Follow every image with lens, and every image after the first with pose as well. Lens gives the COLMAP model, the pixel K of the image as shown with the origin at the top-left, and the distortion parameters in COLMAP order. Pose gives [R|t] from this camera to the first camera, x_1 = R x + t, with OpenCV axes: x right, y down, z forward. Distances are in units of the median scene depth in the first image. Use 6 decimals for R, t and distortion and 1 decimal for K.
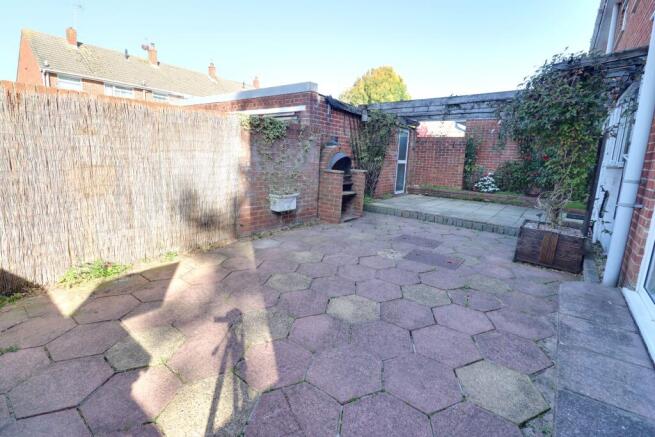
lens RADIAL K [[304.6, 0, 331.9], [0, 304.6, 218.1], [0, 0, 1]] dist [-0.011837, -0.002824]
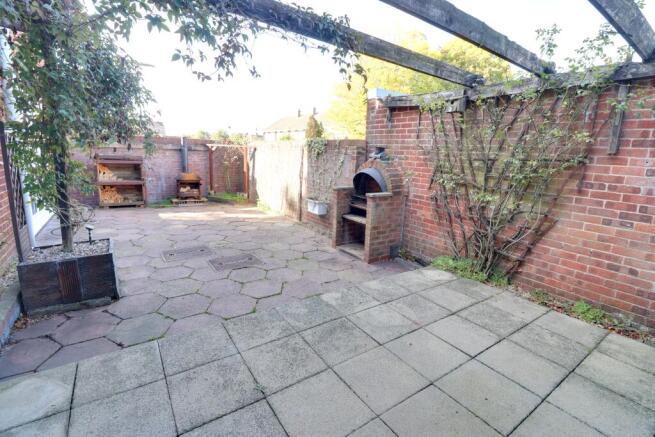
lens RADIAL K [[304.6, 0, 330.7], [0, 304.6, 216.2], [0, 0, 1]] dist [-0.011837, -0.002824]
pose [[-0.313430, 0.133666, -0.940157, 1.066741], [-0.250938, 0.943193, 0.217755, -0.325379], [0.915856, 0.304172, -0.262083, 1.540593]]
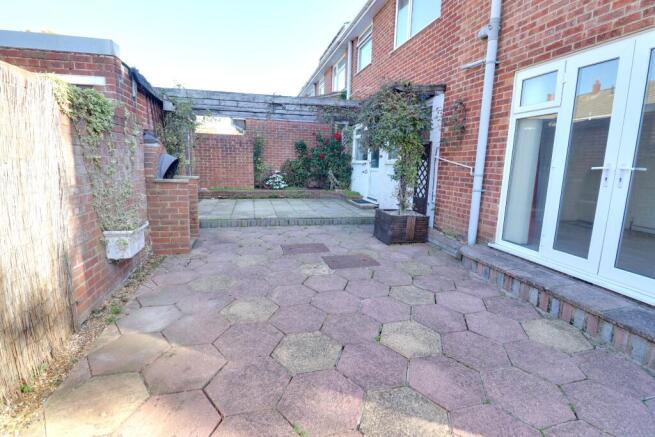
lens RADIAL K [[304.6, 0, 334.7], [0, 304.6, 218.5], [0, 0, 1]] dist [-0.011837, -0.002824]
pose [[0.605329, -0.169265, 0.777770, -0.410444], [0.156766, 0.983342, 0.091994, -0.095369], [-0.780385, 0.066241, 0.621781, 0.358126]]
